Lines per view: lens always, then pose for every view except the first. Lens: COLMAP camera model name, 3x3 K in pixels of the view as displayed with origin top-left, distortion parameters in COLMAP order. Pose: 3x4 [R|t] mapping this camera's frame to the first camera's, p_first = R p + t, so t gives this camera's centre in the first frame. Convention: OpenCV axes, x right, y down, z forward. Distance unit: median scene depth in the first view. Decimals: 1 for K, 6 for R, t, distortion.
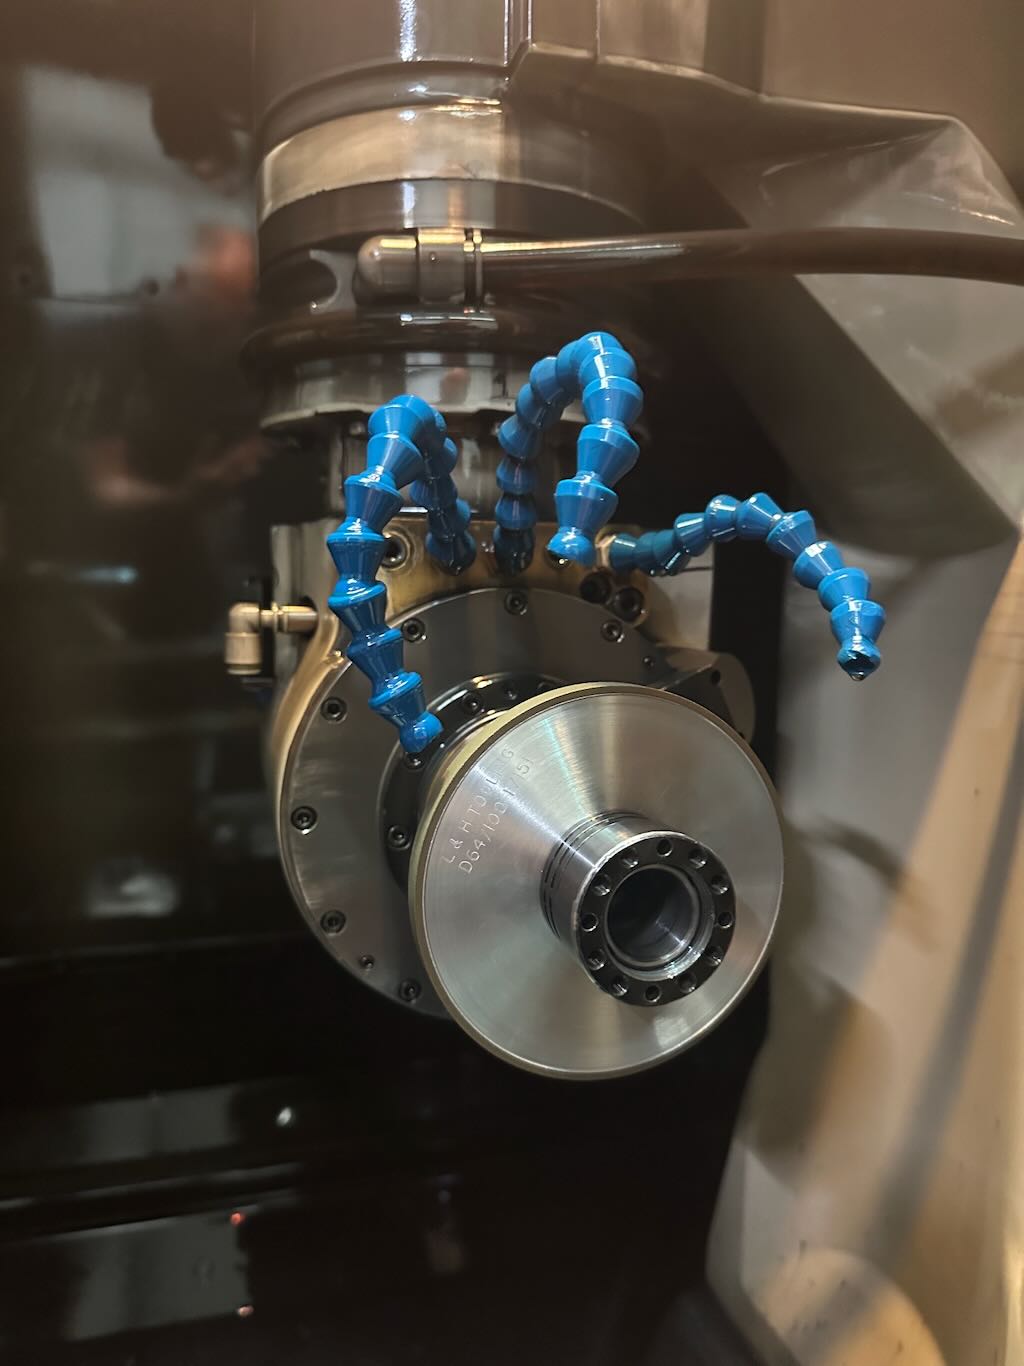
lens RADIAL K [[946.2, 0, 511.9], [0, 946.2, 729.5], [0, 0, 1]] dist [0.053443, -0.035484]
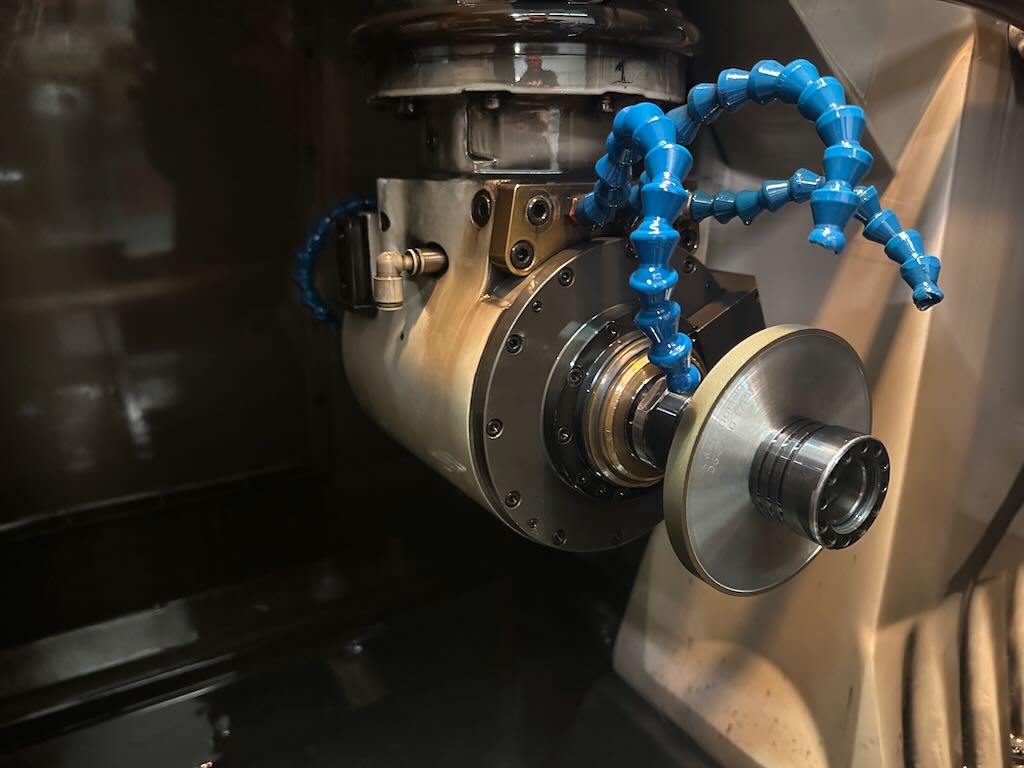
lens RADIAL K [[700.5, 0, 516.1], [0, 700.5, 387.5], [0, 0, 1]] dist [0.103166, -0.215929]
pose [[0.966984, -0.086663, 0.239647, -0.391236], [0.048576, 0.985840, 0.160501, -0.108187], [-0.250163, -0.143561, 0.957501, 0.087497]]
